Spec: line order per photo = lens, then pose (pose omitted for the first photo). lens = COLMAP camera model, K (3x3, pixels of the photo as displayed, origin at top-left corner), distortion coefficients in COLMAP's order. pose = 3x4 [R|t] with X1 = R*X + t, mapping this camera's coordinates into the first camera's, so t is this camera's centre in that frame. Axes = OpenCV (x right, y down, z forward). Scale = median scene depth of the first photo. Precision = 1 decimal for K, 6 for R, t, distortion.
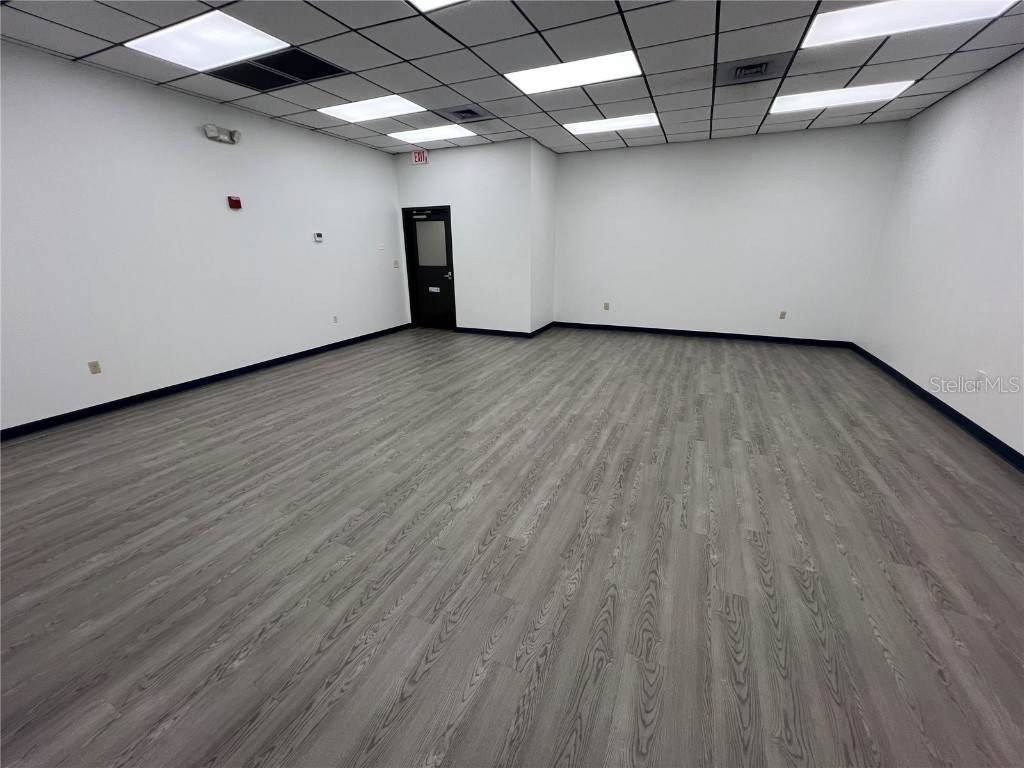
lens RADIAL K [[406.2, 0, 514.3], [0, 406.2, 385.9], [0, 0, 1]] dist [-0.001515, 0.000578]
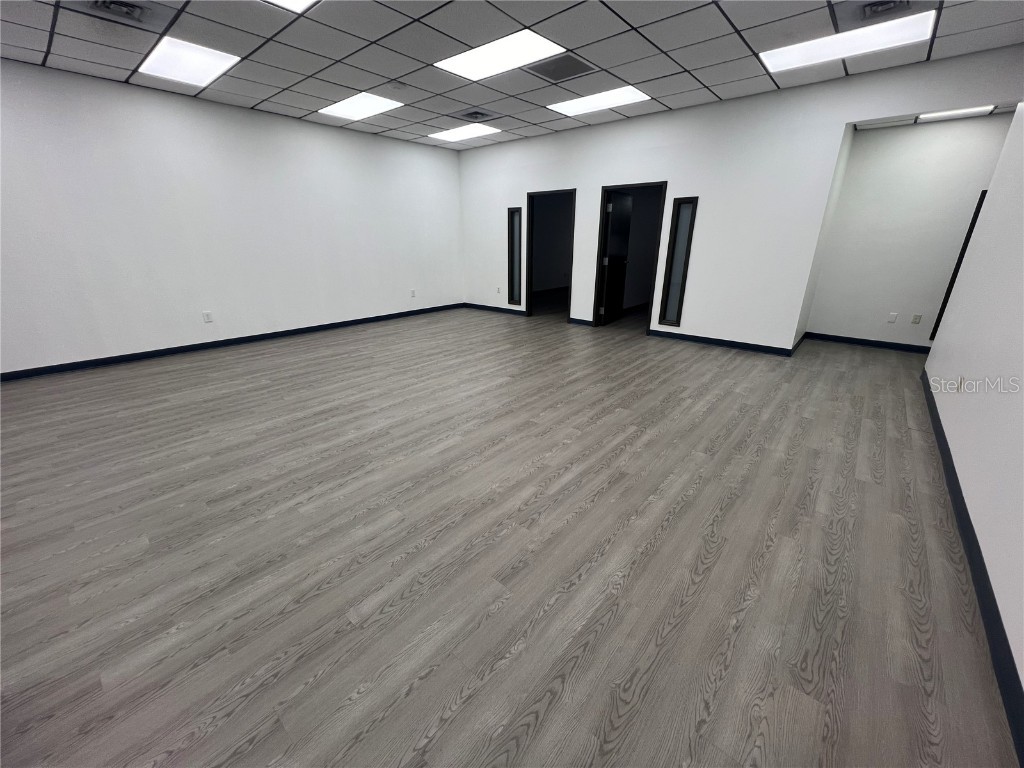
lens RADIAL K [[406.2, 0, 511.1], [0, 406.2, 386.9], [0, 0, 1]] dist [-0.001515, 0.000578]
pose [[-0.957078, -0.095100, 0.273785, -0.498798], [0.098767, 0.781080, 0.616570, -0.692888], [-0.272484, 0.617146, -0.738162, 2.087578]]
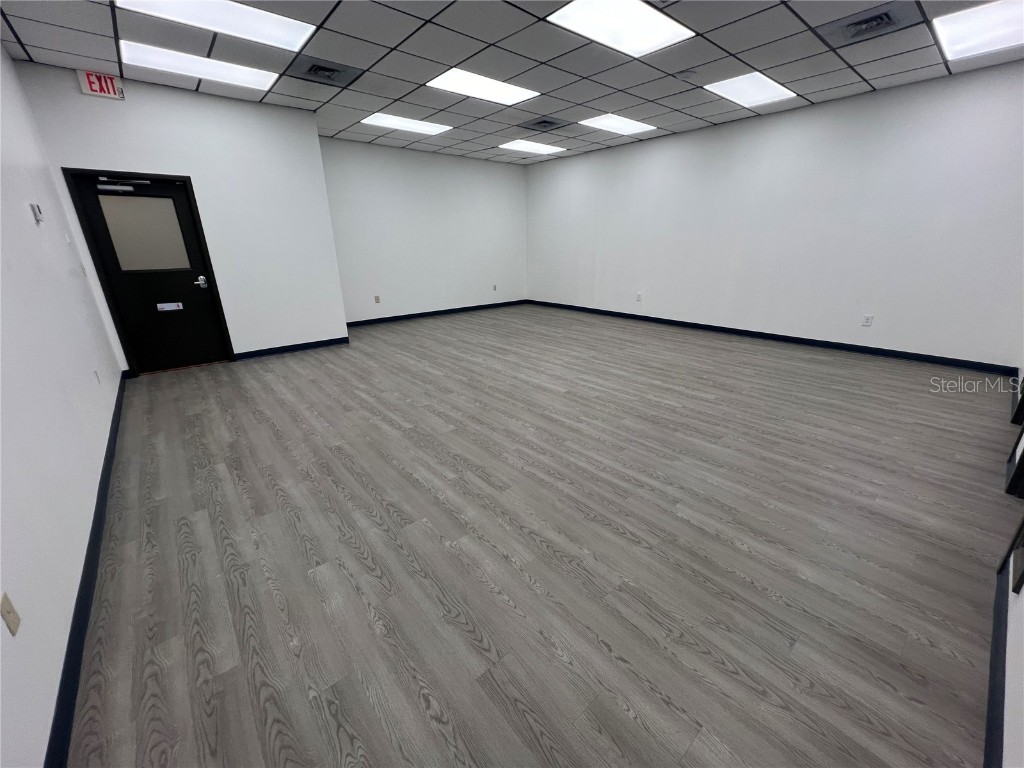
lens RADIAL K [[406.2, 0, 512.3], [0, 406.2, 385.4], [0, 0, 1]] dist [-0.001515, 0.000578]
pose [[0.431817, -0.299506, 0.850782, -1.249490], [0.300700, 0.937099, 0.177271, -0.168899], [-0.850361, 0.179282, 0.494716, 0.583800]]
